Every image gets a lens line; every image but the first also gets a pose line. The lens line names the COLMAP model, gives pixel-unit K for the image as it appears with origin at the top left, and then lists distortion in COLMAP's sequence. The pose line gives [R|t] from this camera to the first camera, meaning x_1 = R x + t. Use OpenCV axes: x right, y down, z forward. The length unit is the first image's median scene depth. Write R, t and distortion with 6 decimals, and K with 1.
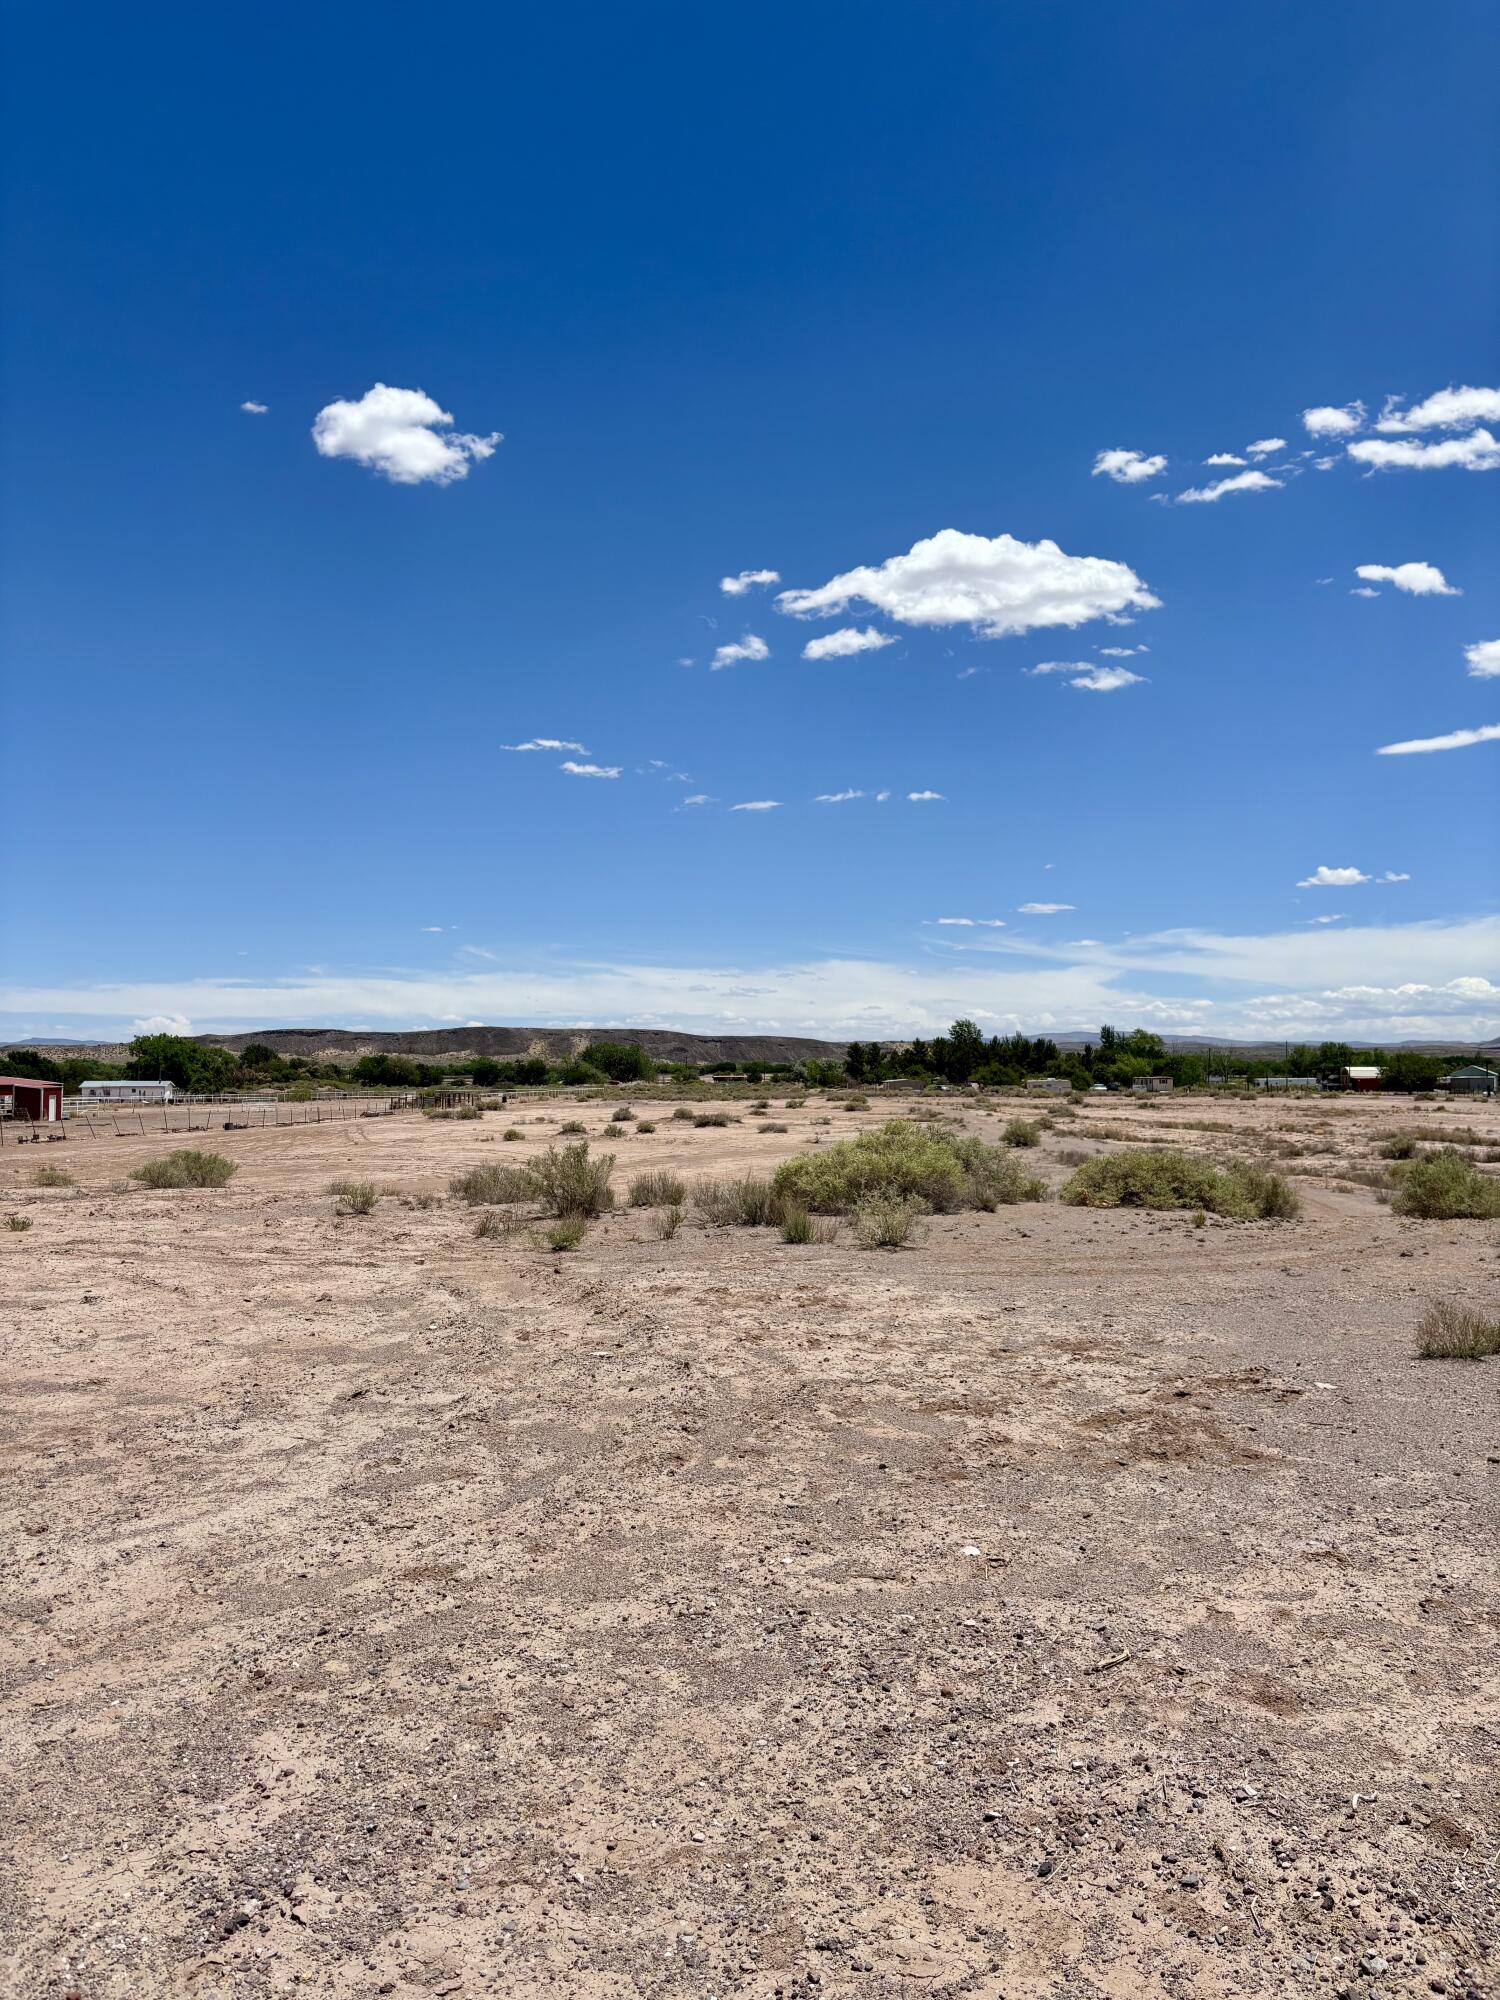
lens RADIAL K [[1529.7, 0, 751.2], [0, 1529.7, 982.0], [0, 0, 1]] dist [0.059565, -0.049470]
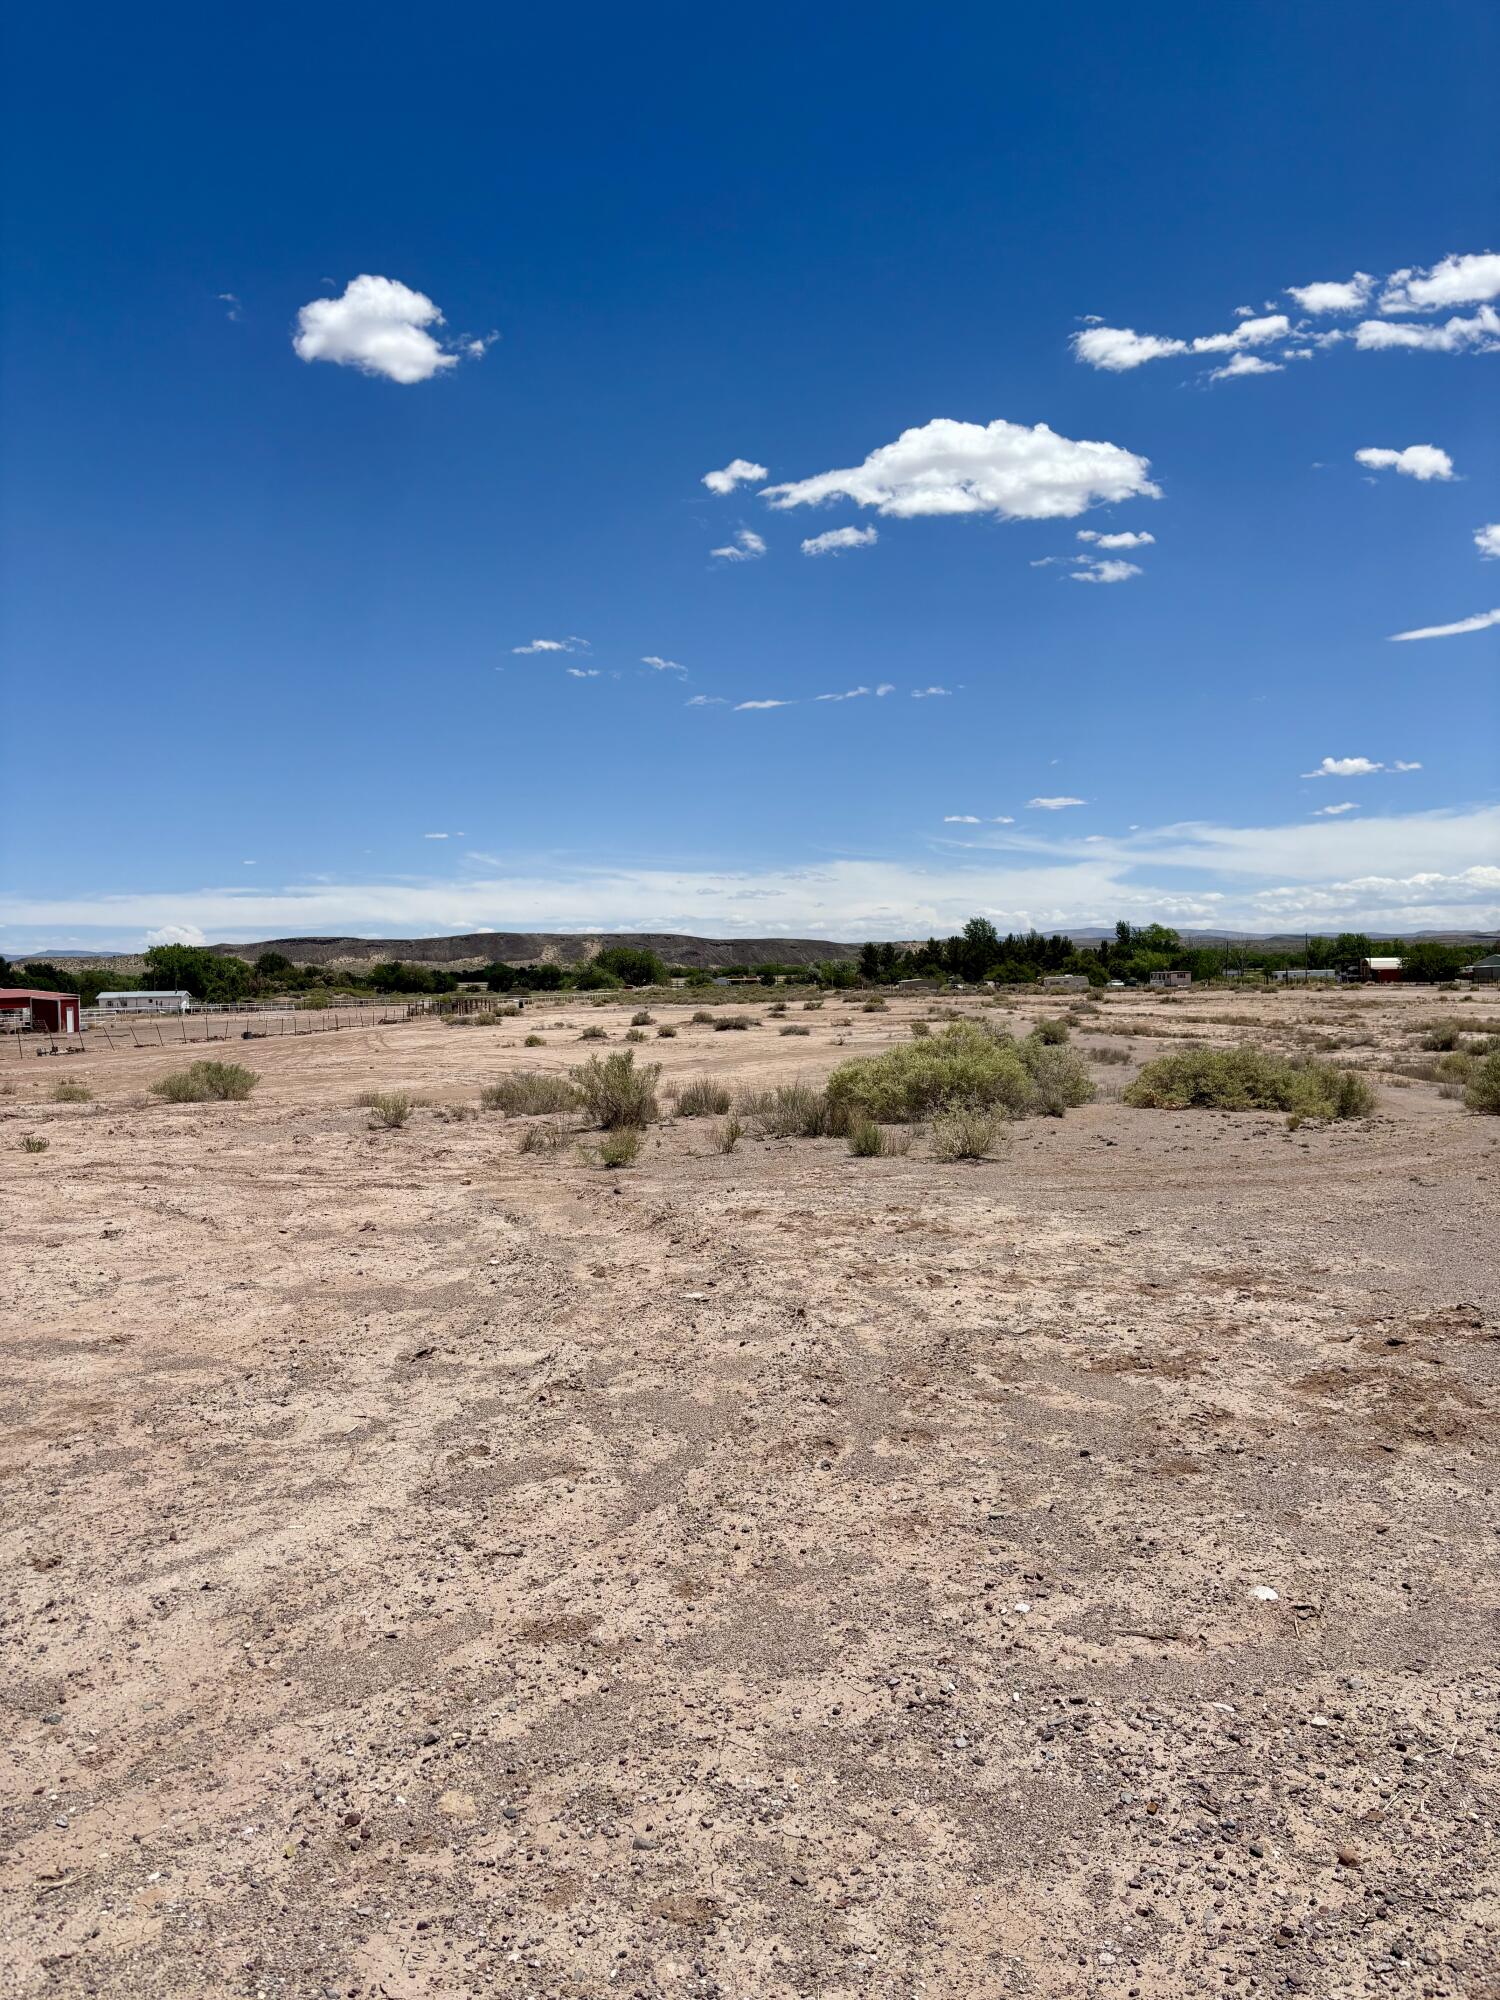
lens RADIAL K [[1521.6, 0, 745.0], [0, 1521.6, 1006.9], [0, 0, 1]] dist [0.066558, -0.065069]
pose [[0.999817, -0.015751, -0.010830, -0.050892], [0.016570, 0.996640, 0.080213, 0.008094], [0.009530, -0.080378, 0.996719, 0.133878]]
